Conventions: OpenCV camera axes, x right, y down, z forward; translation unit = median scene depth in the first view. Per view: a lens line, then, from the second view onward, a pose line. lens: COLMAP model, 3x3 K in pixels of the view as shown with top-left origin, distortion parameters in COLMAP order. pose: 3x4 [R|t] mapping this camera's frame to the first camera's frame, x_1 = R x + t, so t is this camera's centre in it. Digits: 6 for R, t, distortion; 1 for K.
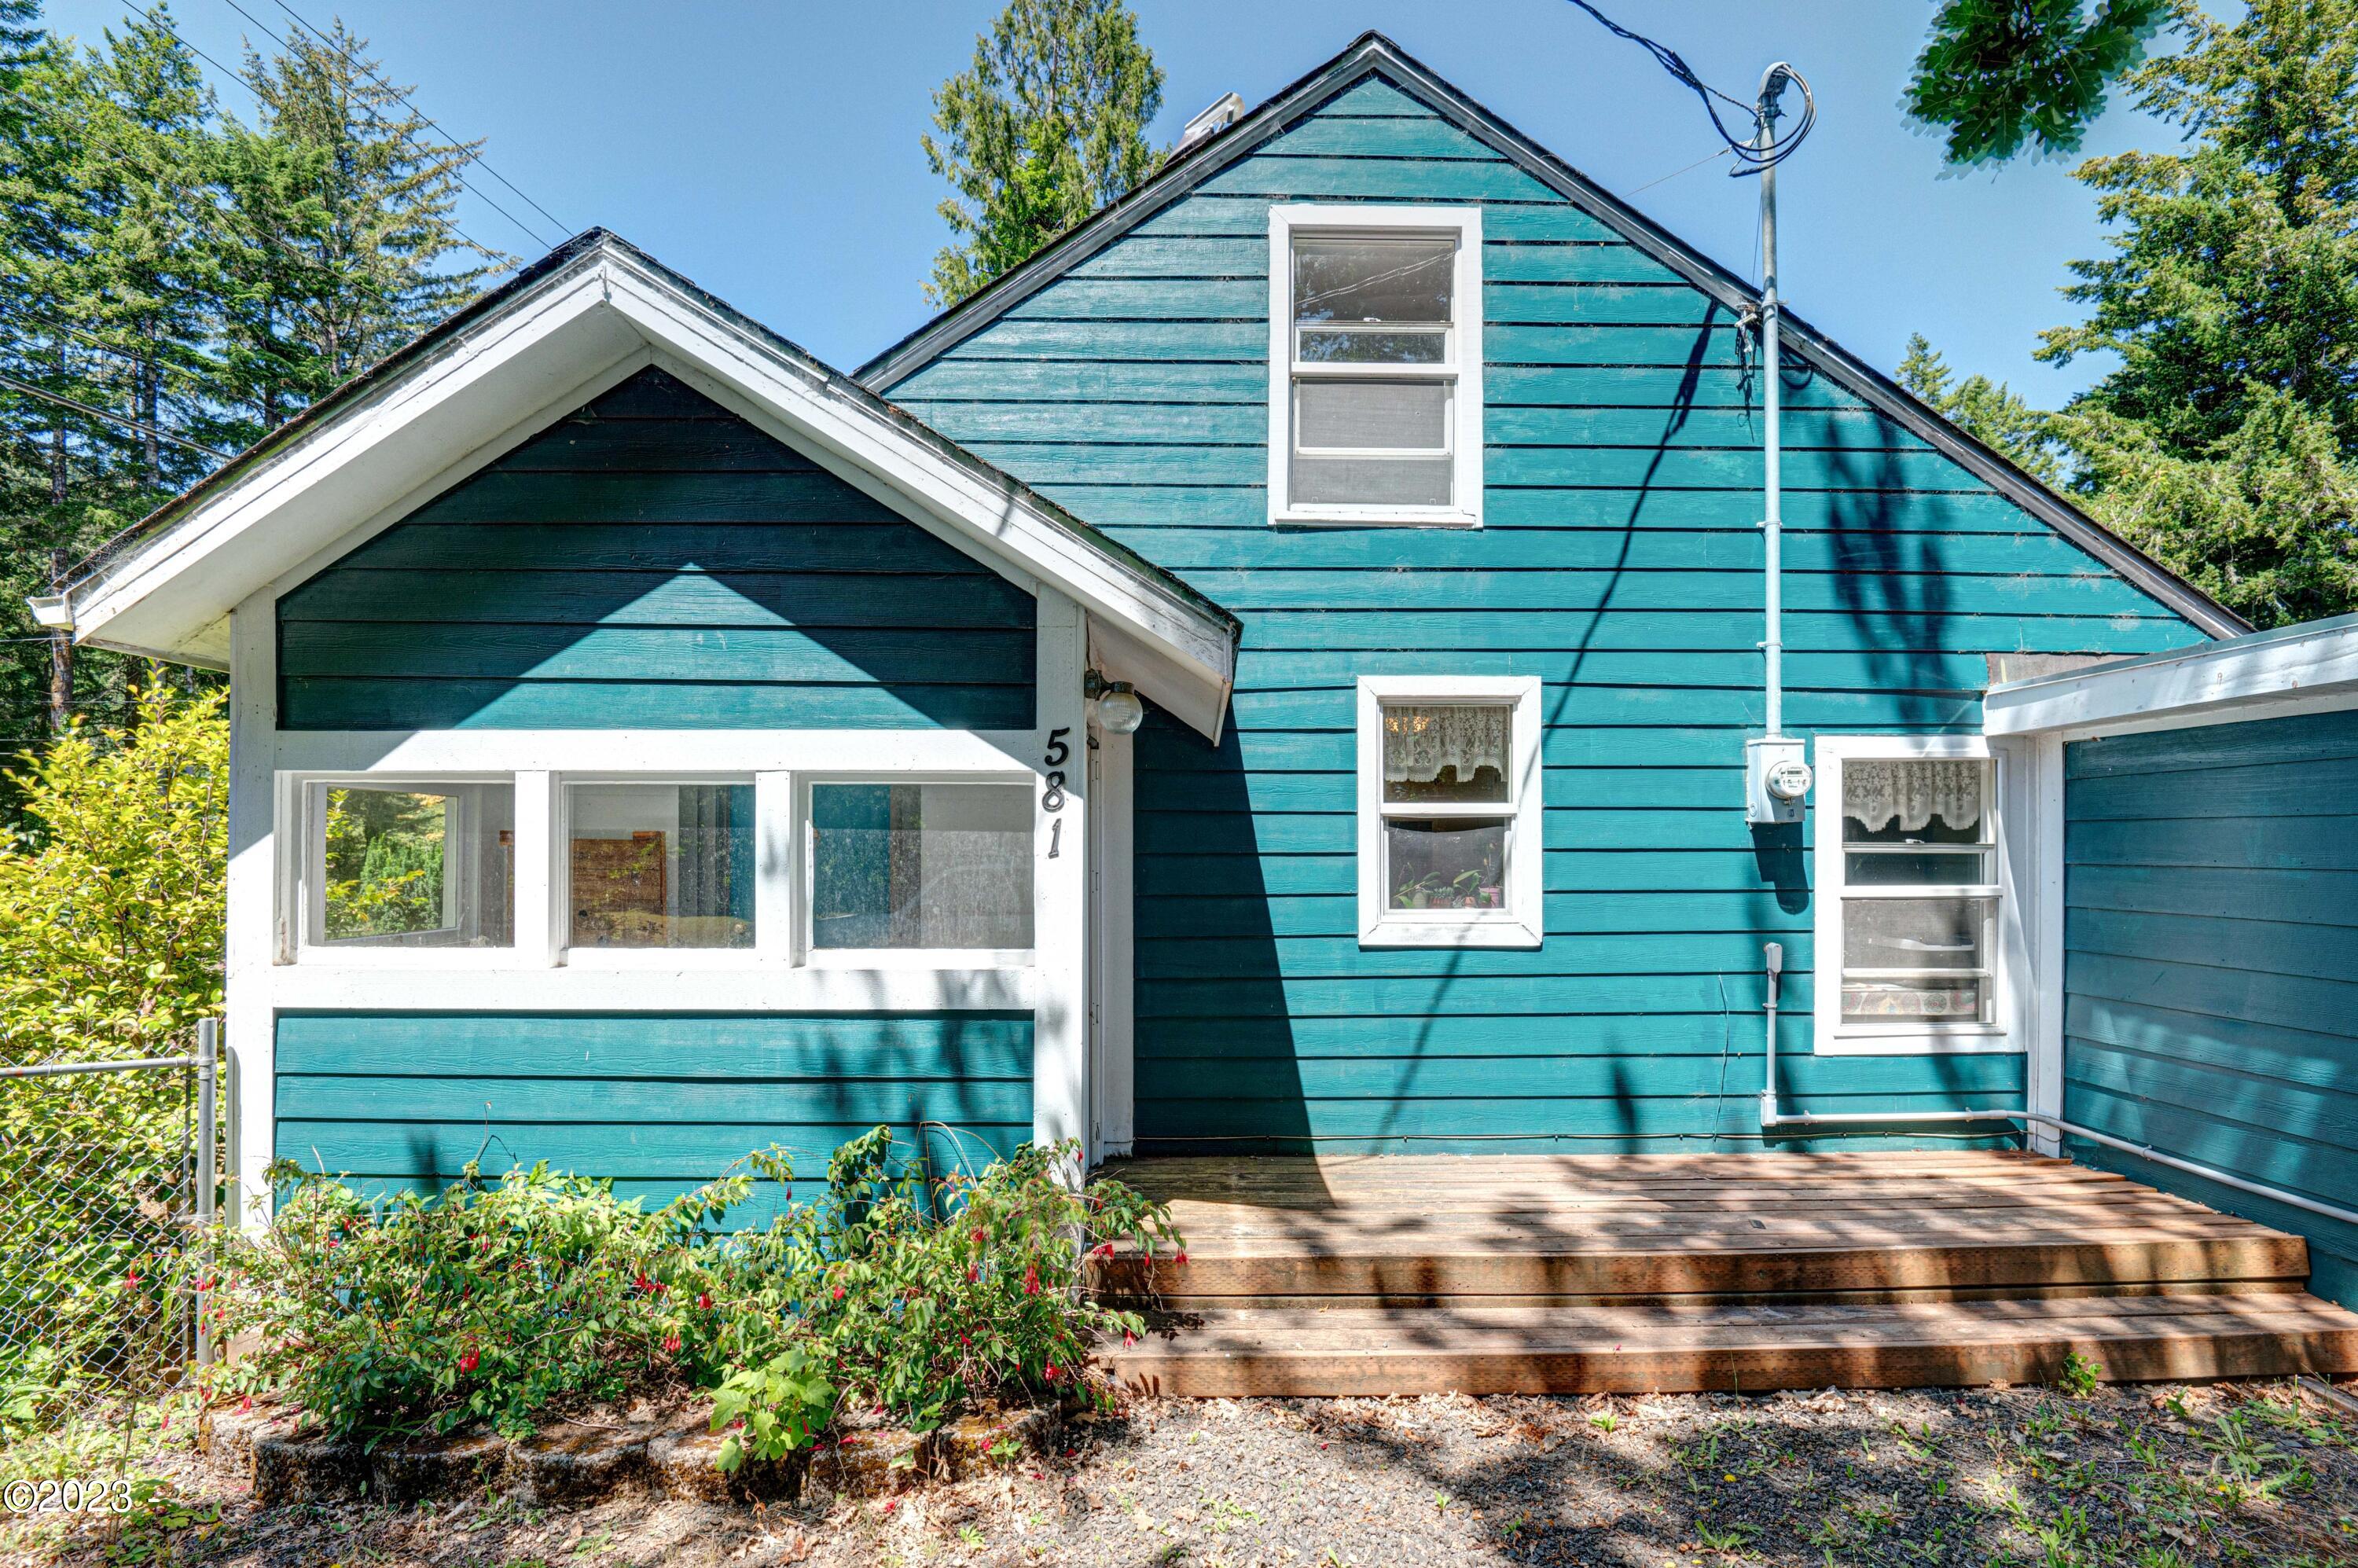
lens RADIAL K [[1110.4, 0, 1180.4], [0, 1110.4, 848.2], [0, 0, 1]] dist [-0.017377, -0.002520]
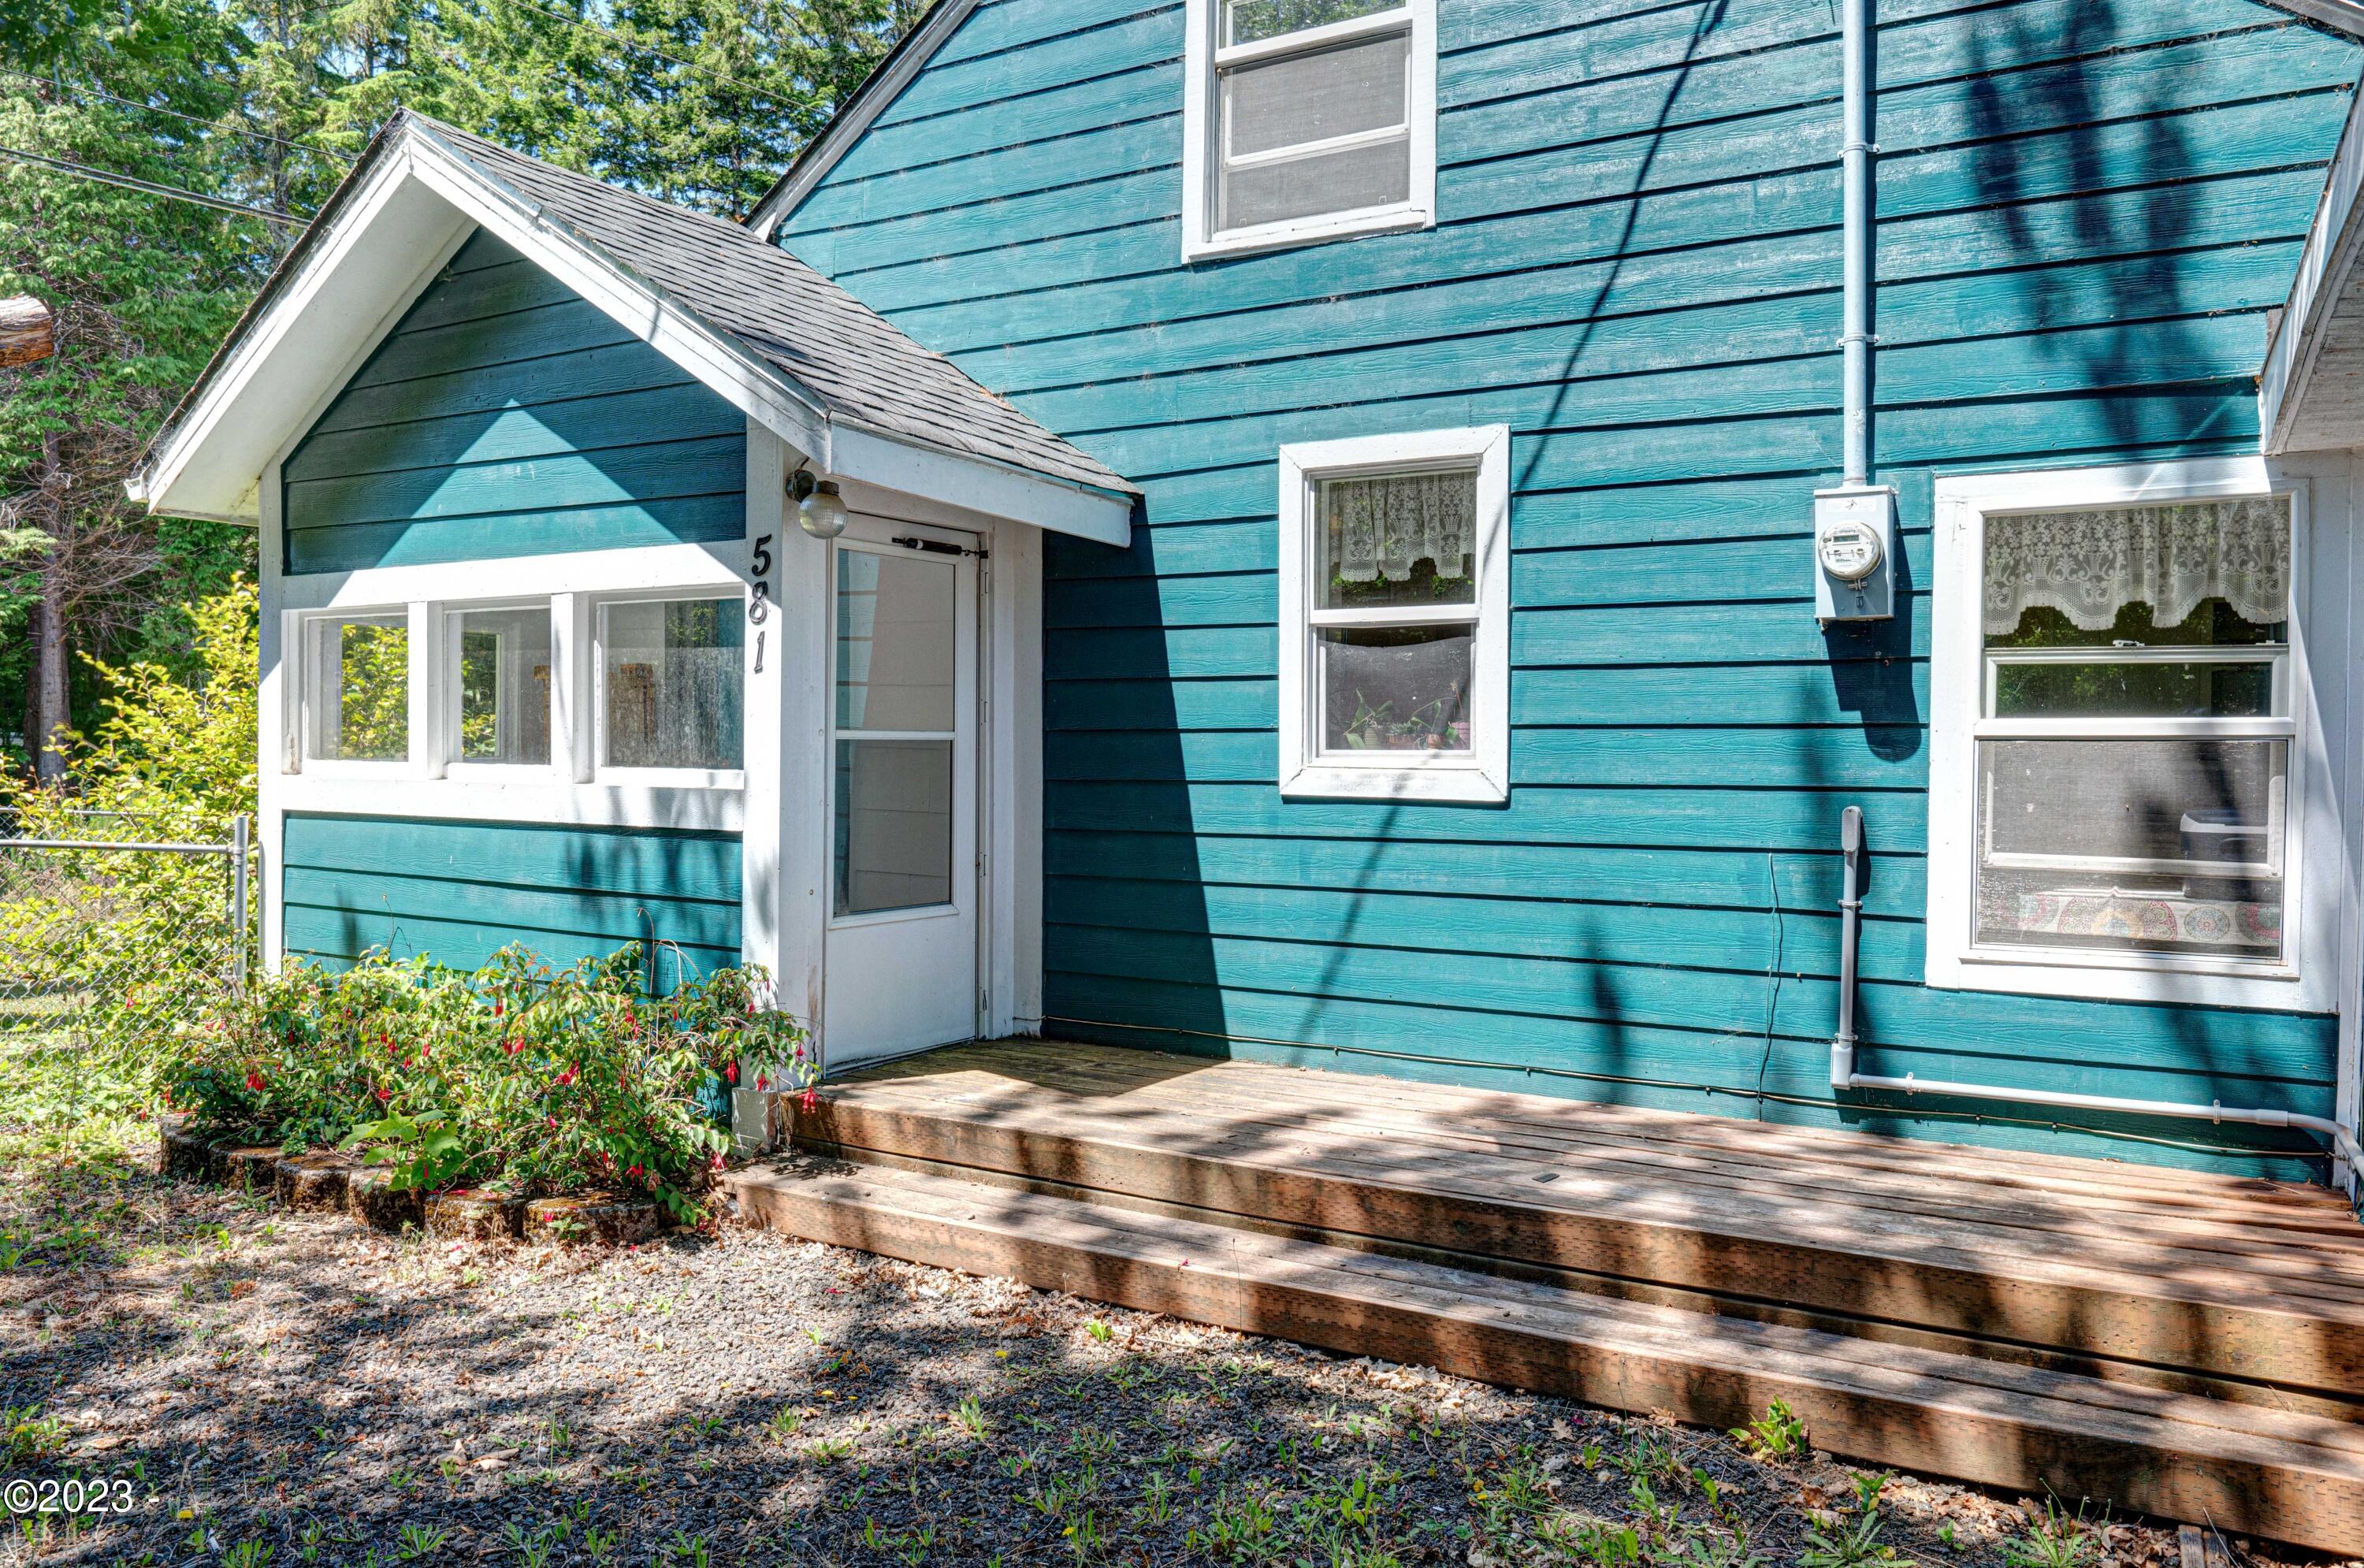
lens RADIAL K [[1643.0, 0, 1191.8], [0, 1643.0, 778.0], [0, 0, 1]] dist [-0.017318, -0.003100]
pose [[0.858707, 0.016723, -0.512194, 0.695641], [-0.003383, 0.999631, 0.026965, 0.044866], [0.512456, -0.021422, 0.858446, -0.014834]]
